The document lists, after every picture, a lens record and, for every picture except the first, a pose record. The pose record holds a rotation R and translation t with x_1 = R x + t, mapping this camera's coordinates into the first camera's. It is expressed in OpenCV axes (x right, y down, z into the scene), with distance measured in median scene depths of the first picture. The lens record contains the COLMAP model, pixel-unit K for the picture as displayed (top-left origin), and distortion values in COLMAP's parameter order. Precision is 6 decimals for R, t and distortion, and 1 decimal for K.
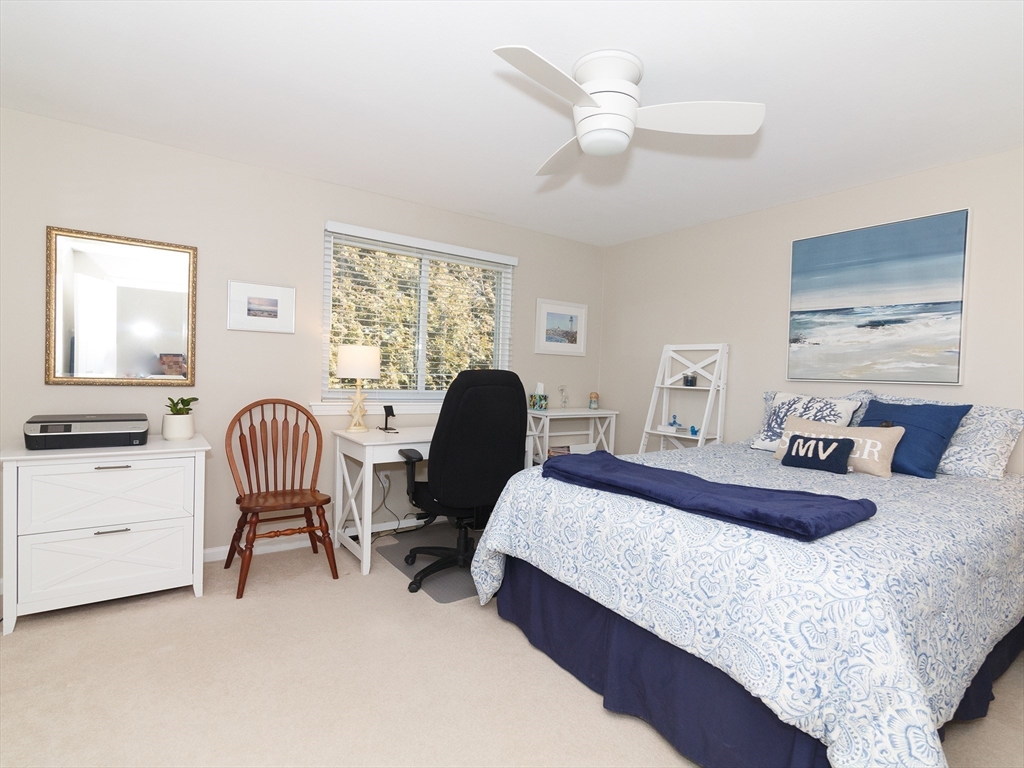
lens RADIAL K [[523.8, 0, 516.0], [0, 523.8, 391.8], [0, 0, 1]] dist [0.004230, -0.004379]
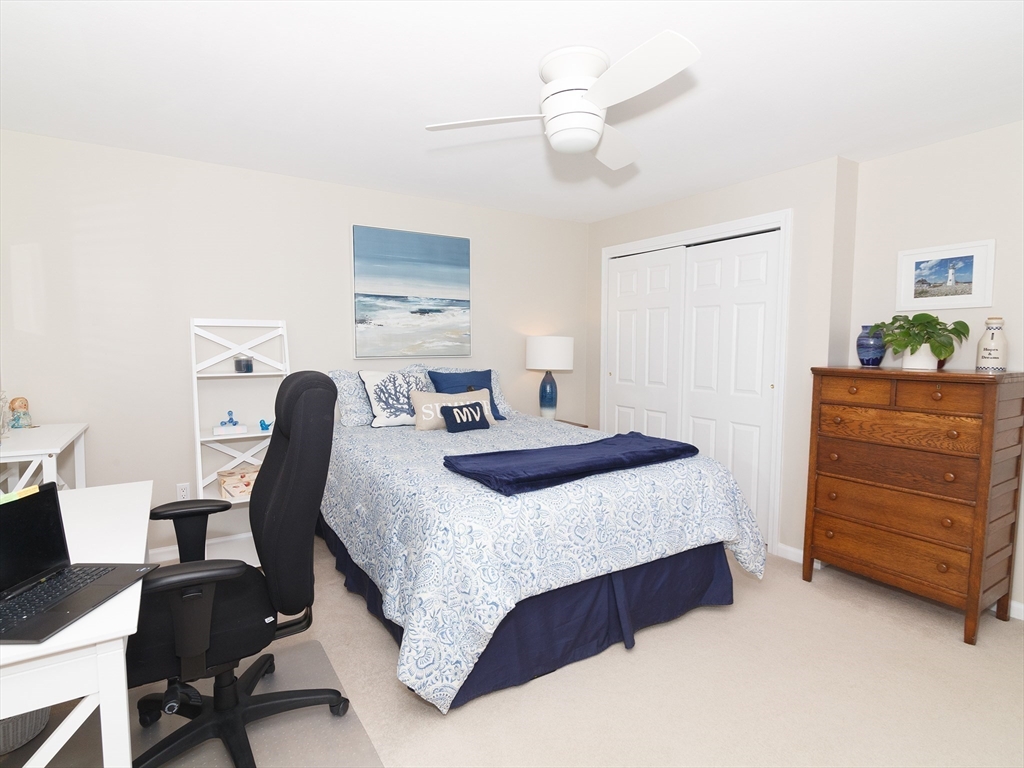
lens RADIAL K [[523.8, 0, 515.8], [0, 523.8, 375.2], [0, 0, 1]] dist [0.004230, -0.004379]
pose [[0.069032, -0.088643, 0.993668, -0.584681], [0.040926, 0.995458, 0.085960, -0.077298], [-0.996775, 0.034733, 0.072347, 0.703749]]
